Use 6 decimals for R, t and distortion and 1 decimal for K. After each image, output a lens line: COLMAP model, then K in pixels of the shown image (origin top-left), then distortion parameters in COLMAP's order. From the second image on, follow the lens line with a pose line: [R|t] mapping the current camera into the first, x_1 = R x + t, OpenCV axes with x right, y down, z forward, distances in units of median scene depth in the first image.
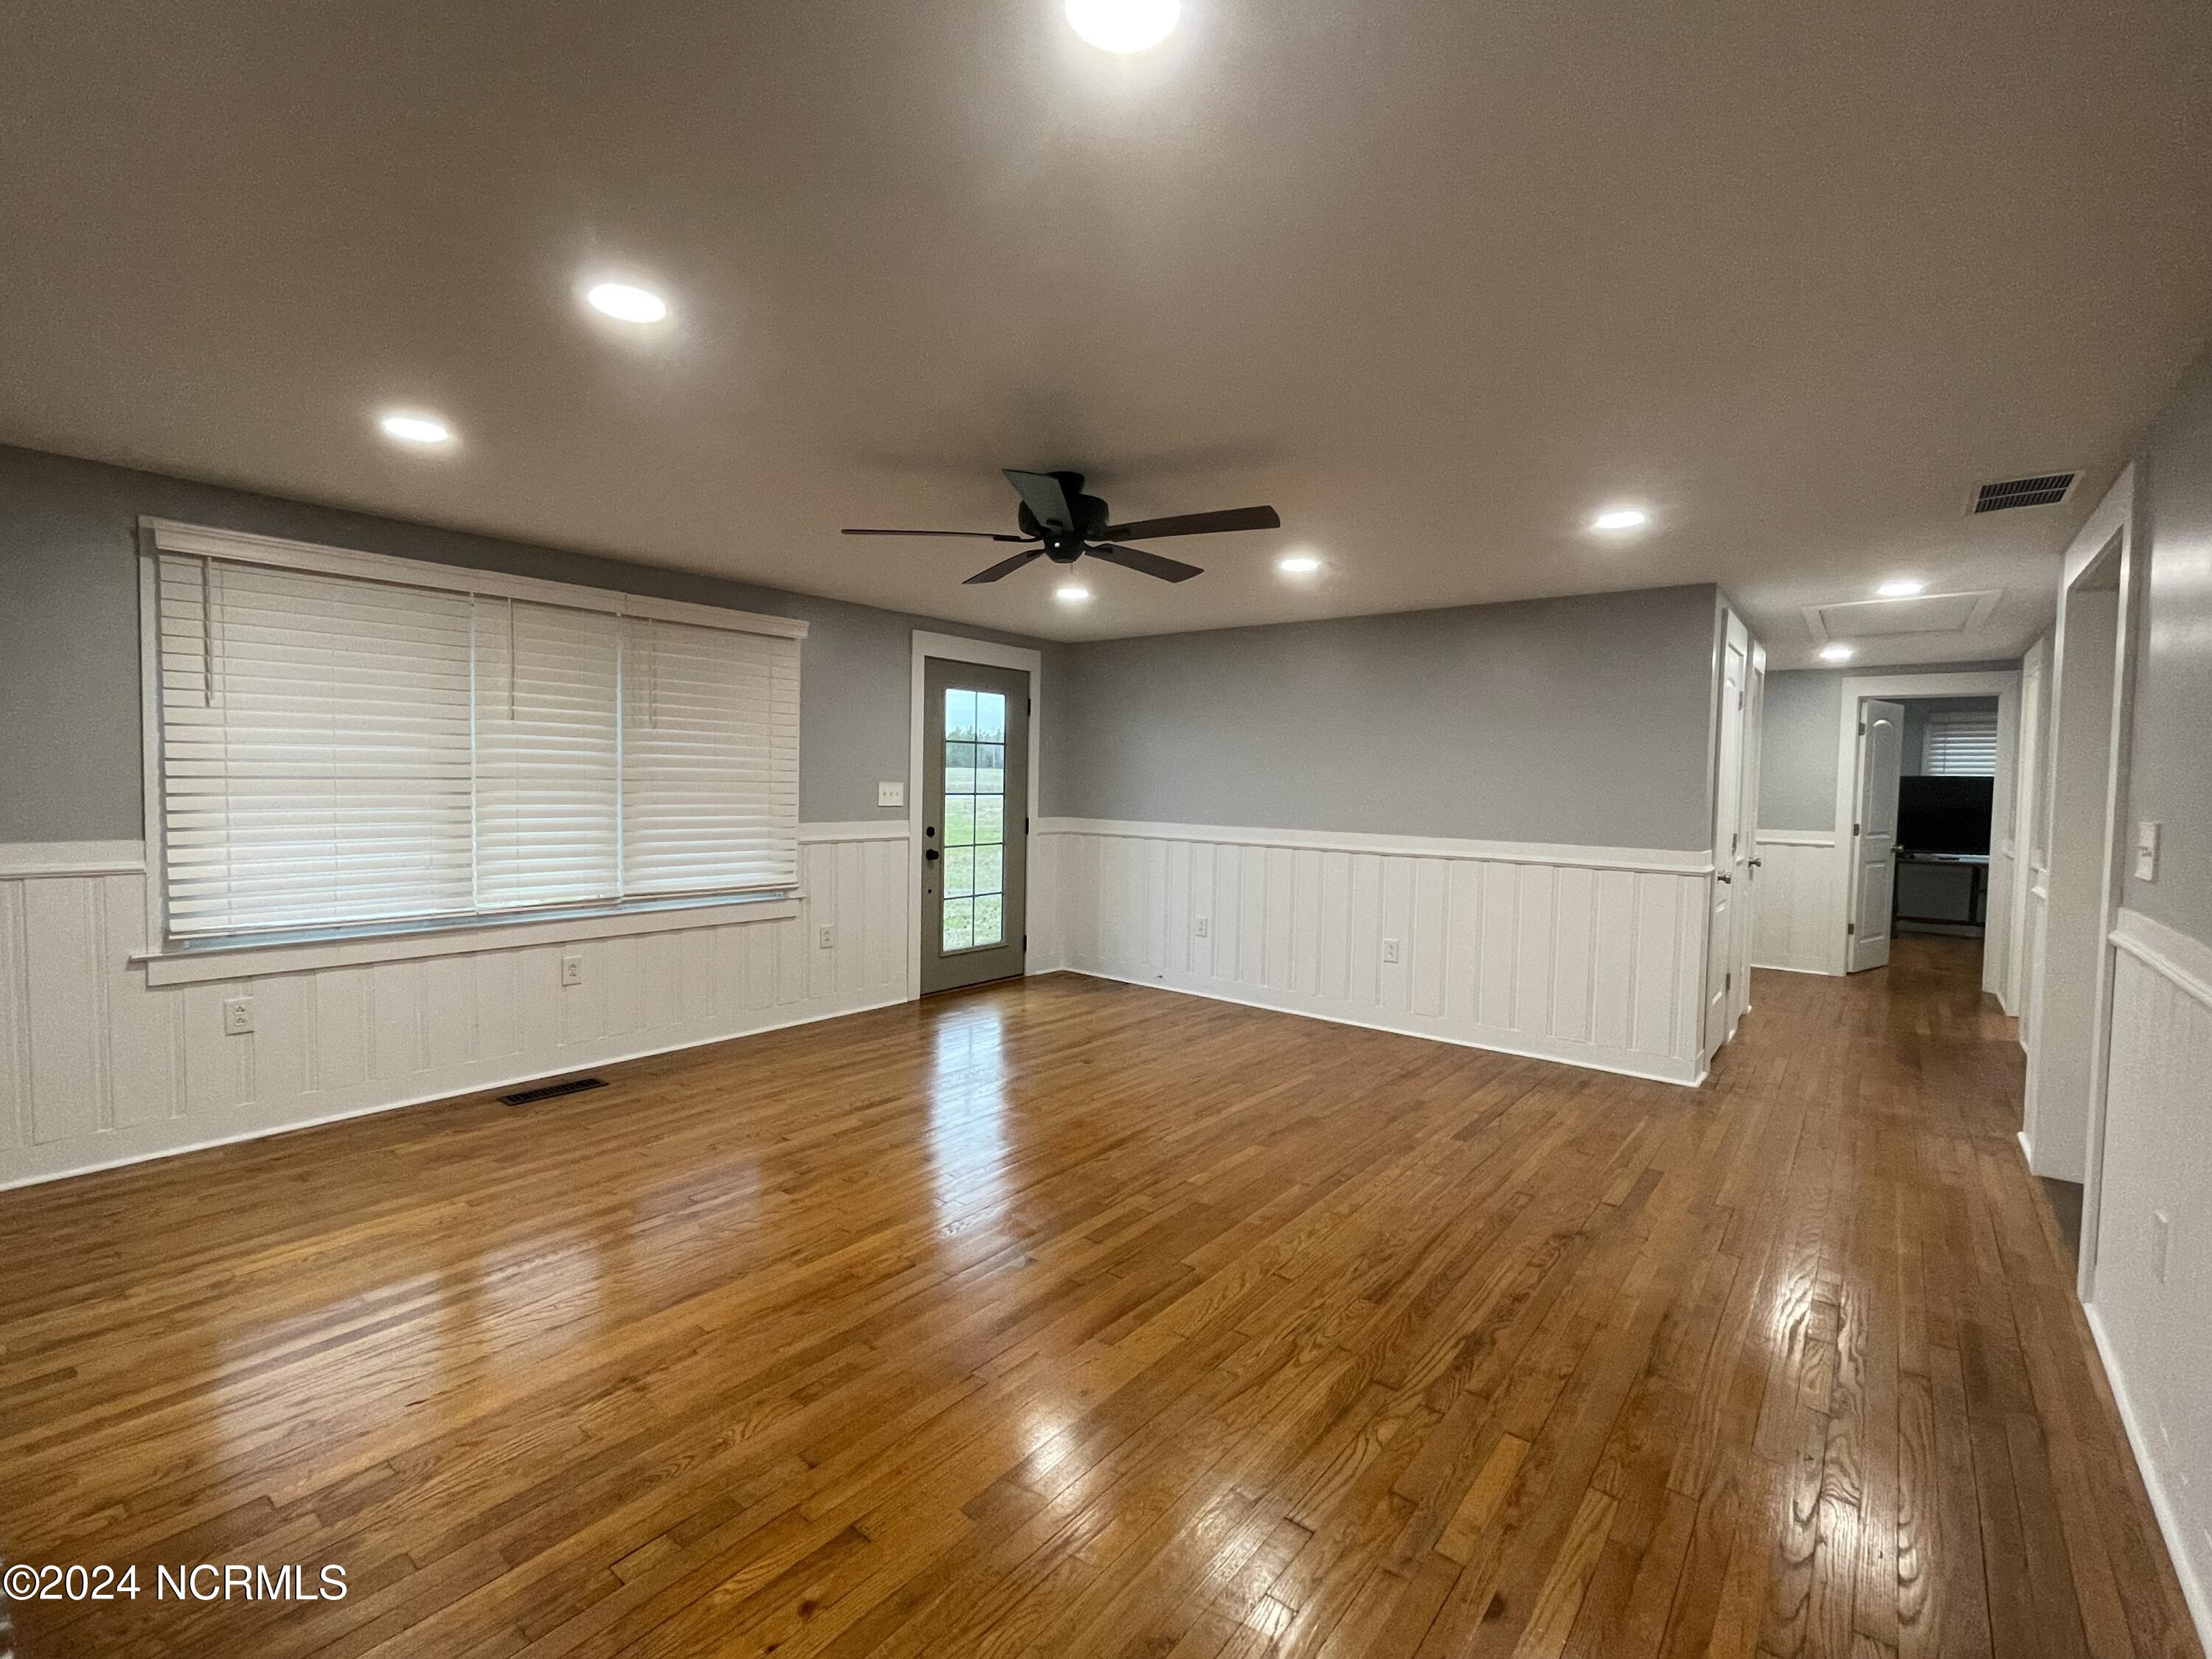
lens RADIAL K [[981.5, 0, 1106.0], [0, 981.5, 829.5], [0, 0, 1]] dist [-0.000432, -0.000149]
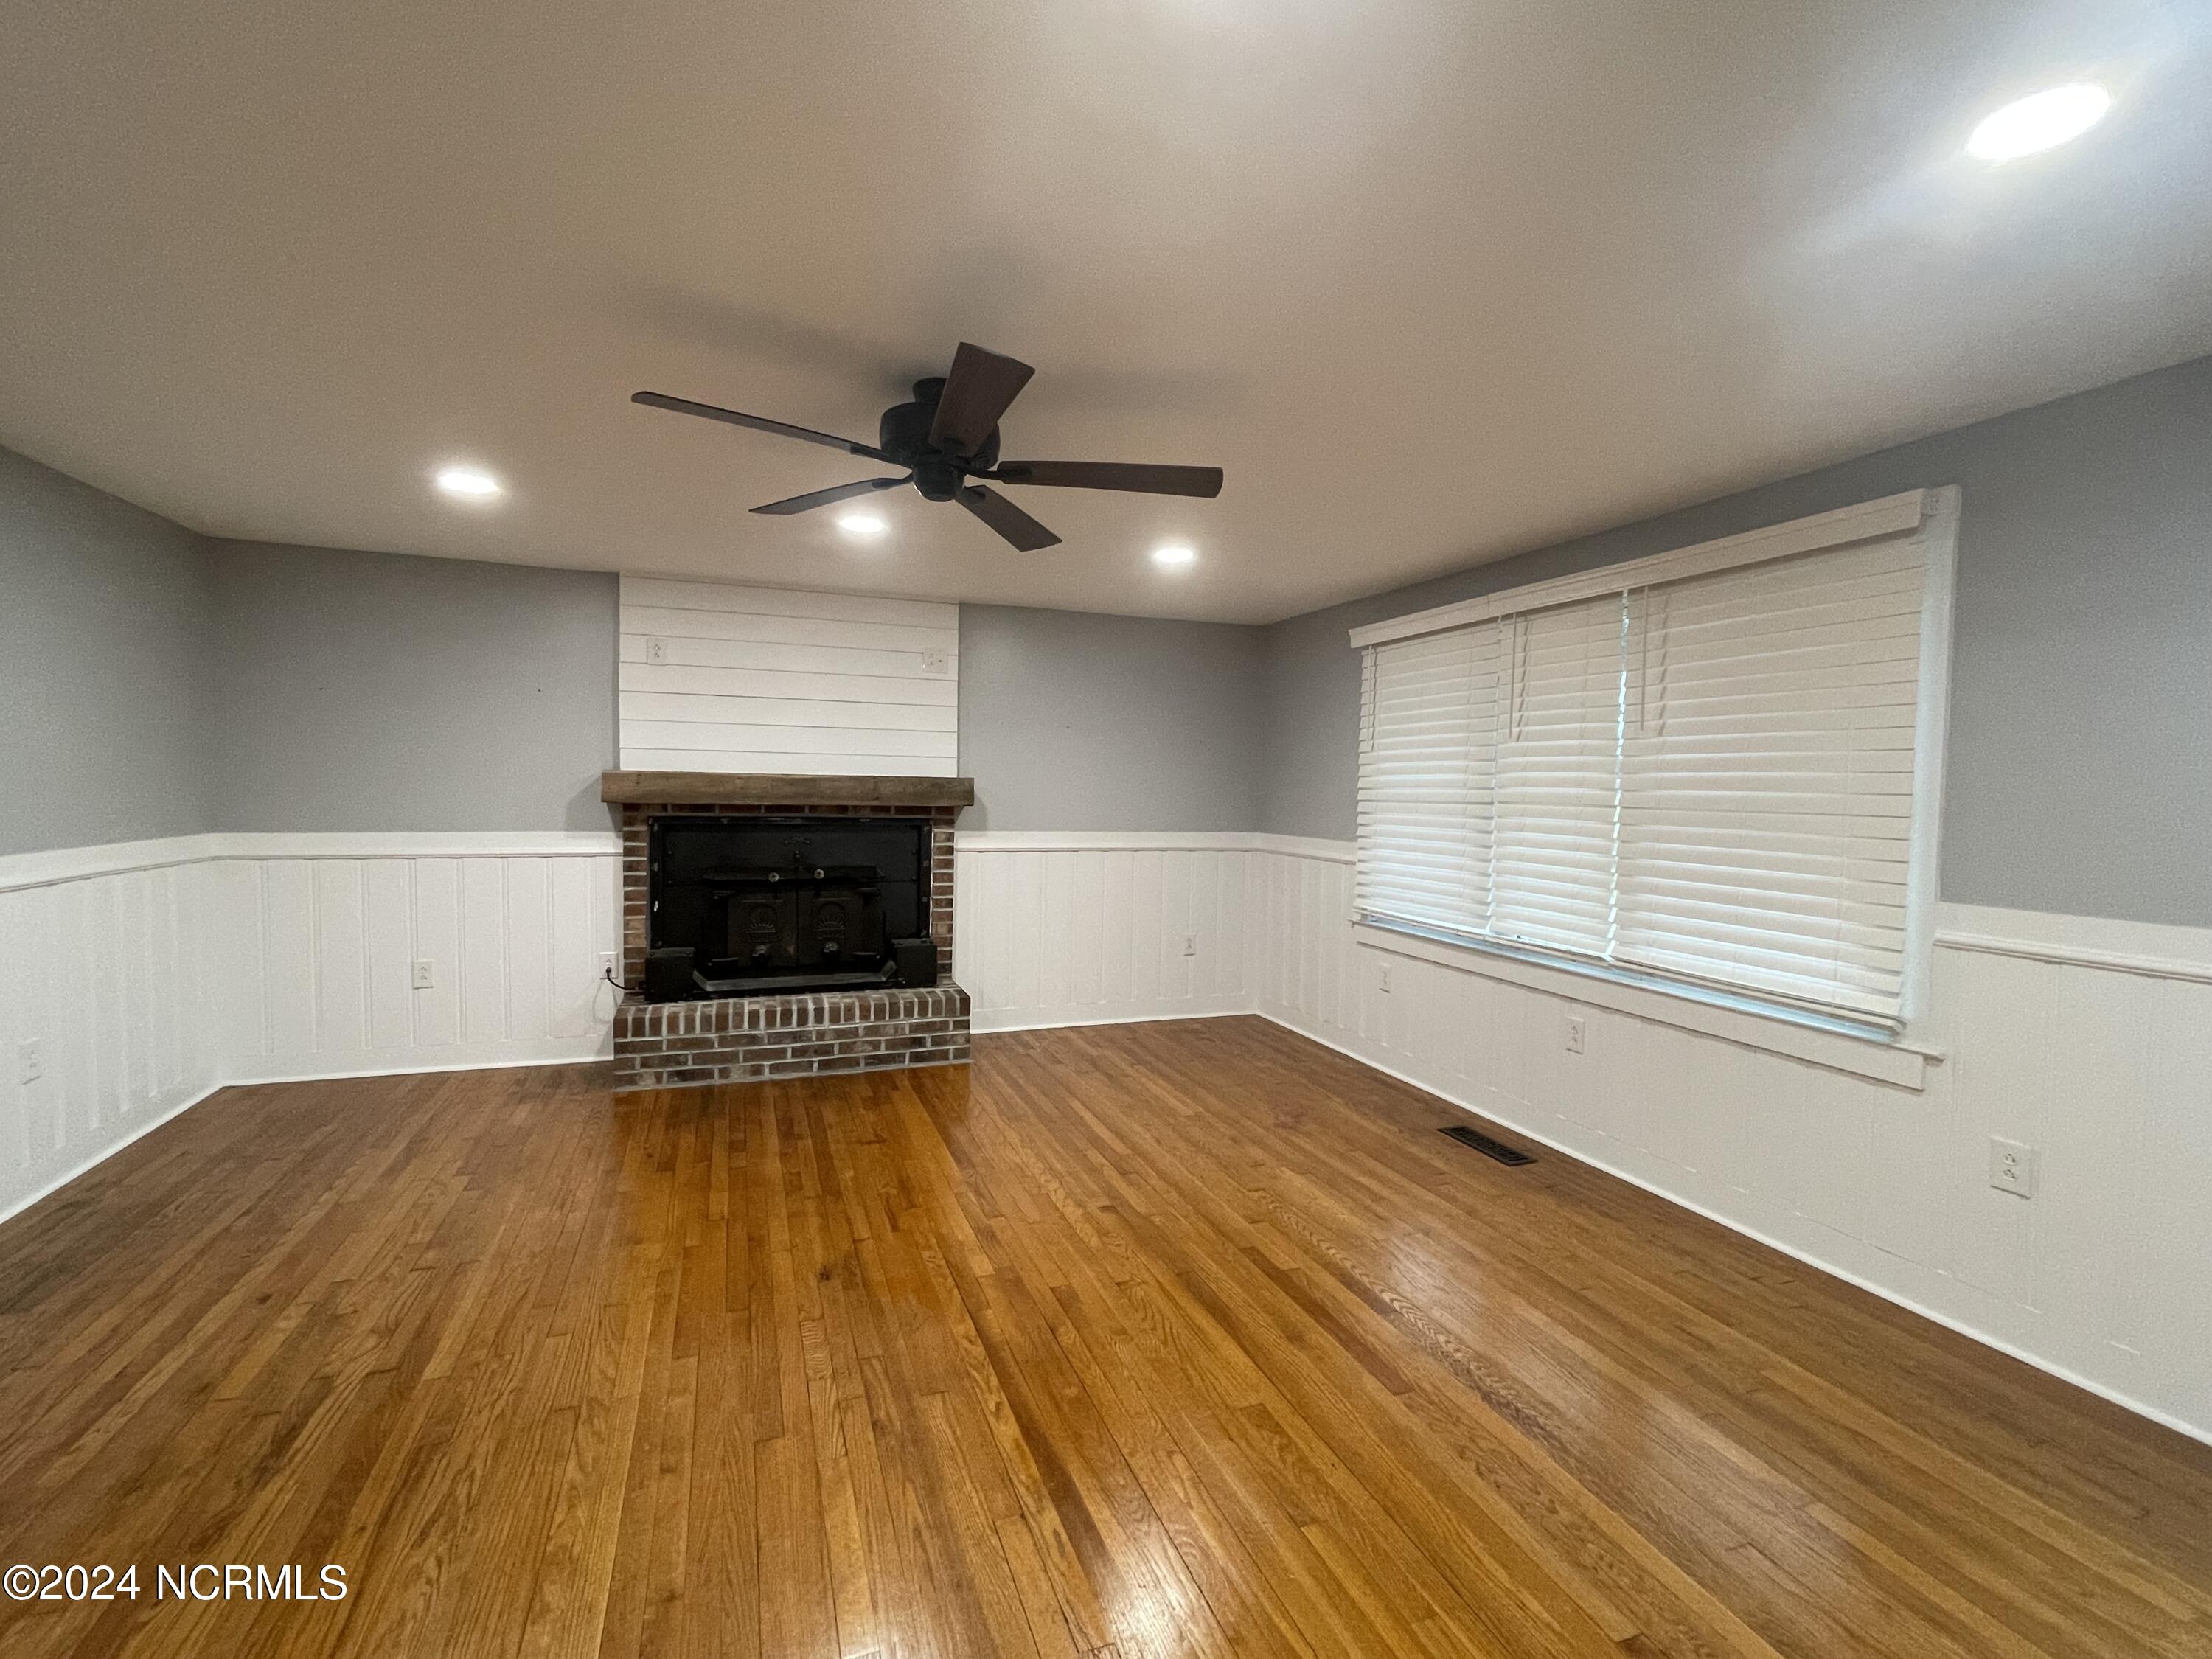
lens RADIAL K [[986.0, 0, 1092.1], [0, 986.0, 822.8], [0, 0, 1]] dist [0.000594, -0.000486]
pose [[-0.517464, 0.006954, -0.855676, 0.402501], [-0.068865, 0.996385, 0.049744, -0.051564], [0.852929, 0.084667, -0.515115, 1.099298]]
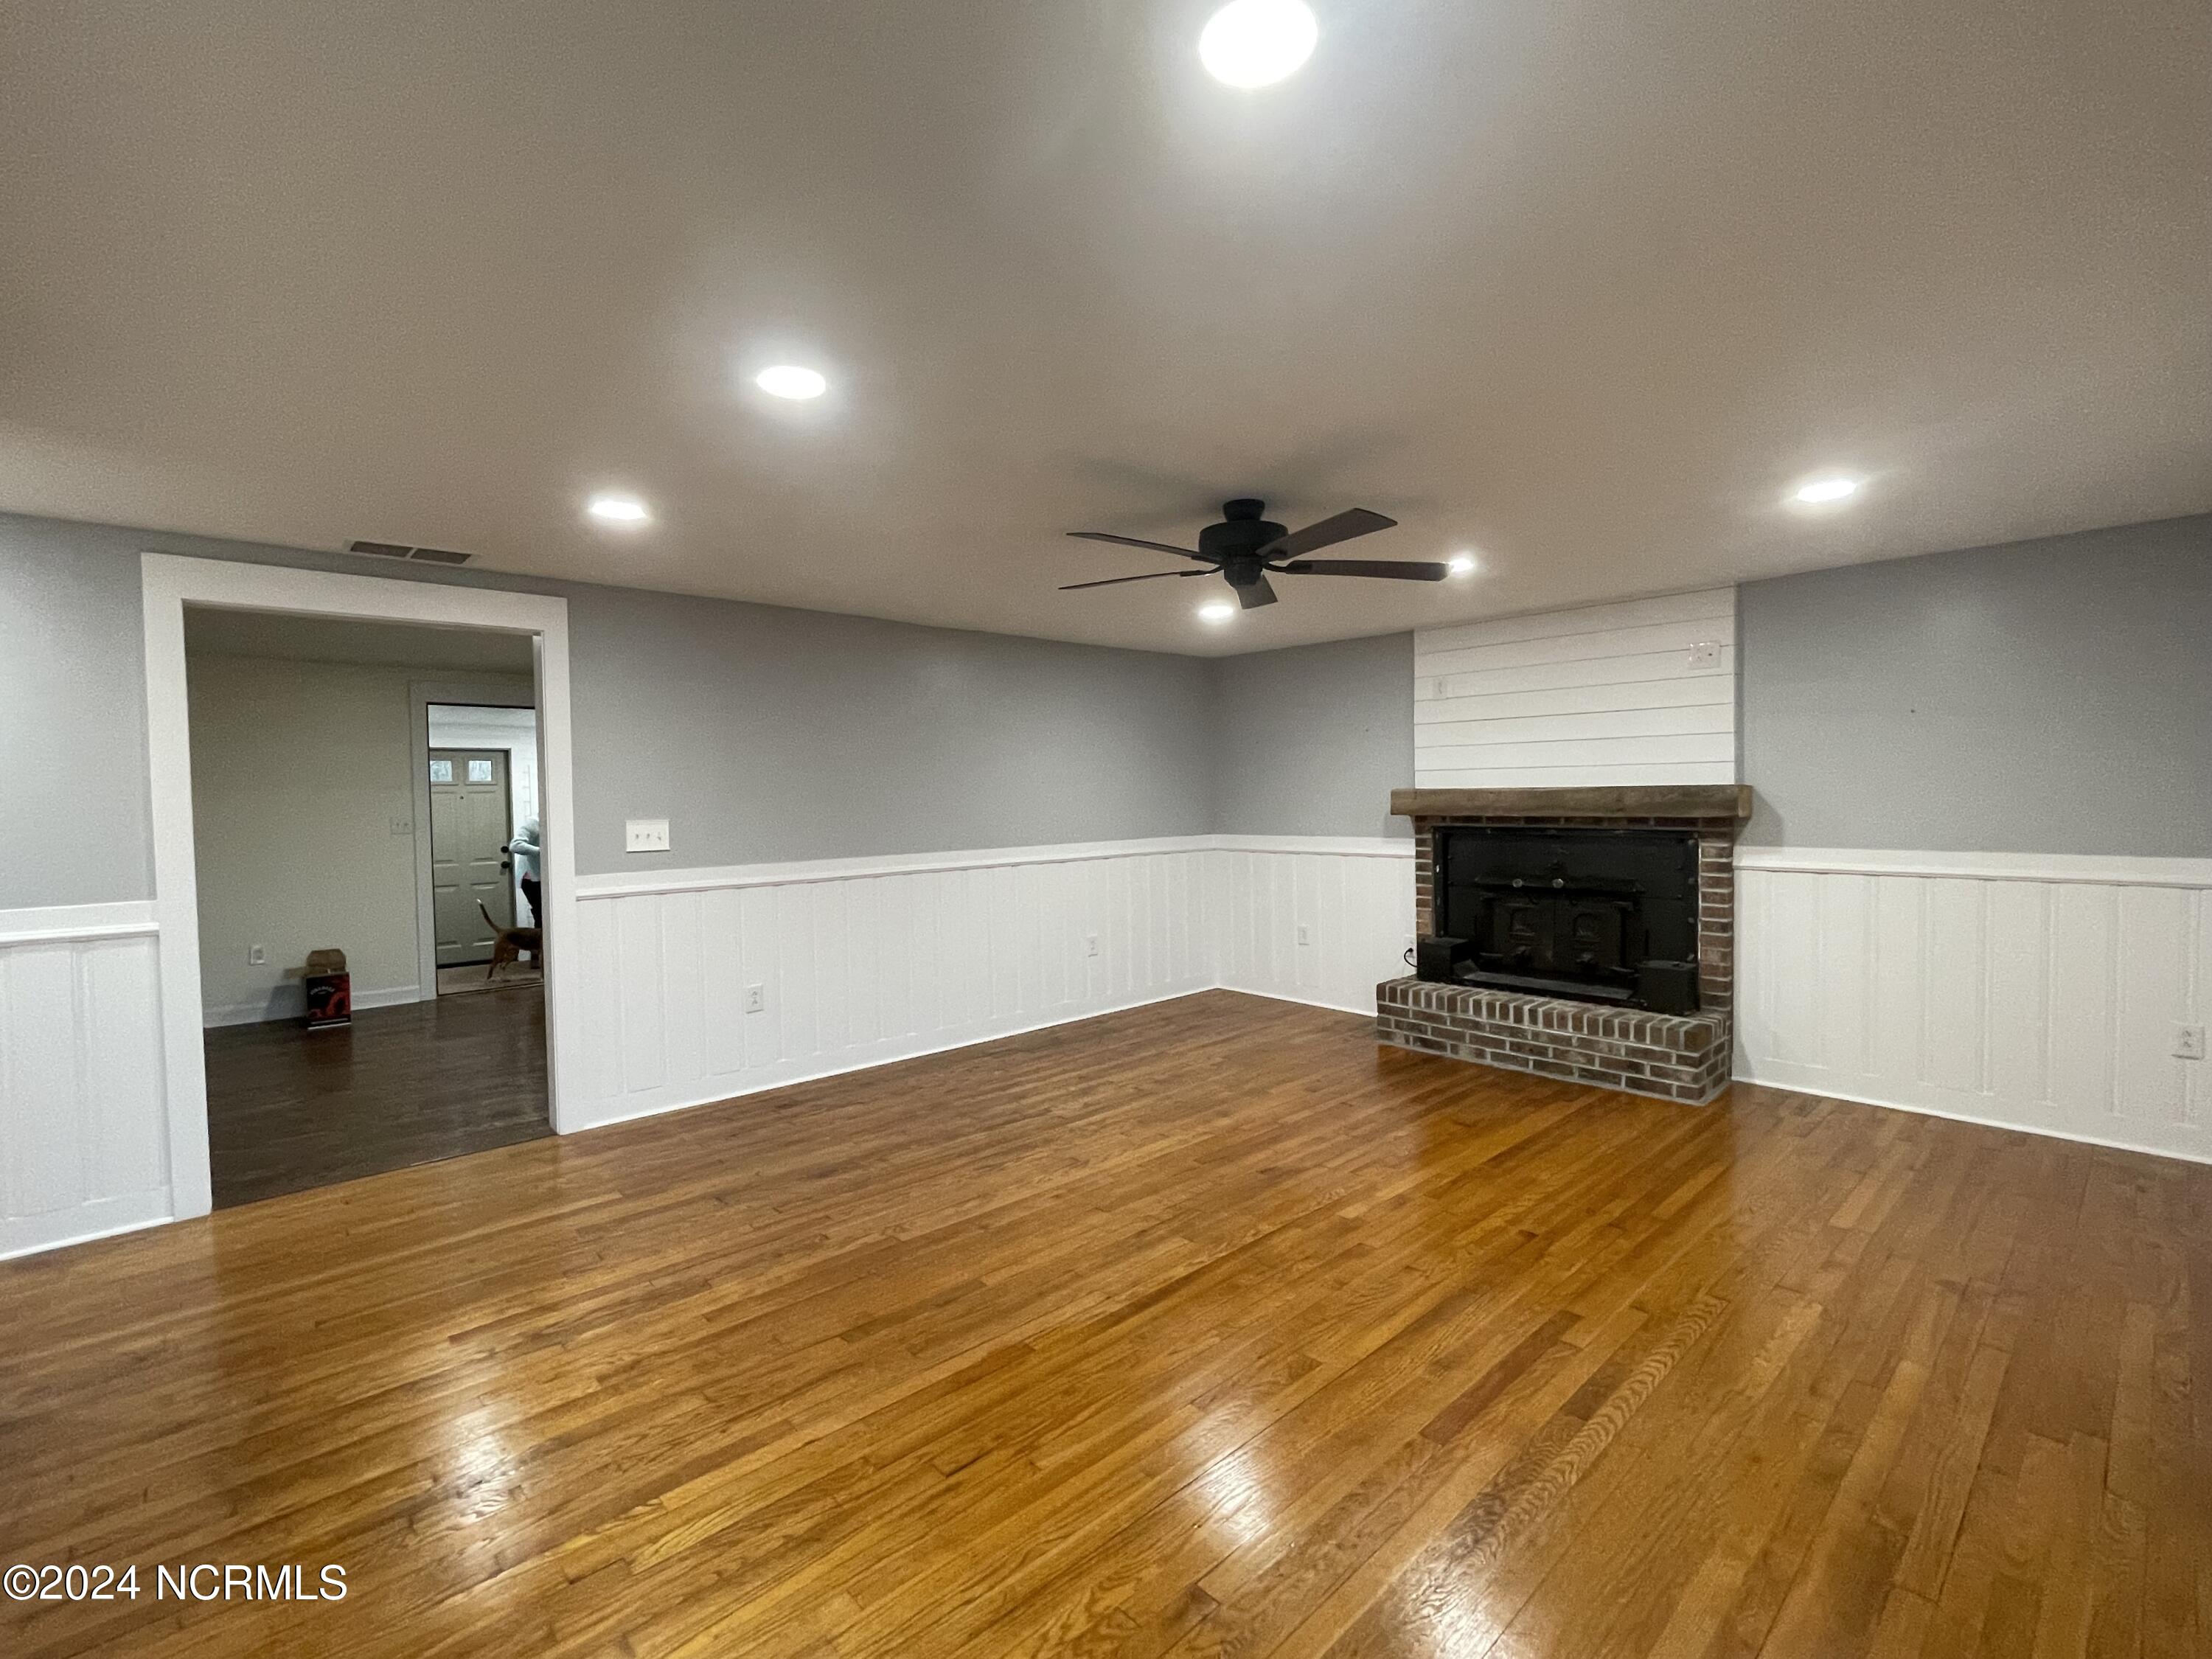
lens RADIAL K [[986.0, 0, 1092.1], [0, 986.0, 822.8], [0, 0, 1]] dist [0.000594, -0.000486]
pose [[-0.987637, -0.007497, 0.156578, -0.036845], [0.005221, 0.996728, 0.080656, -0.083648], [-0.156670, 0.080477, -0.984367, 1.483692]]
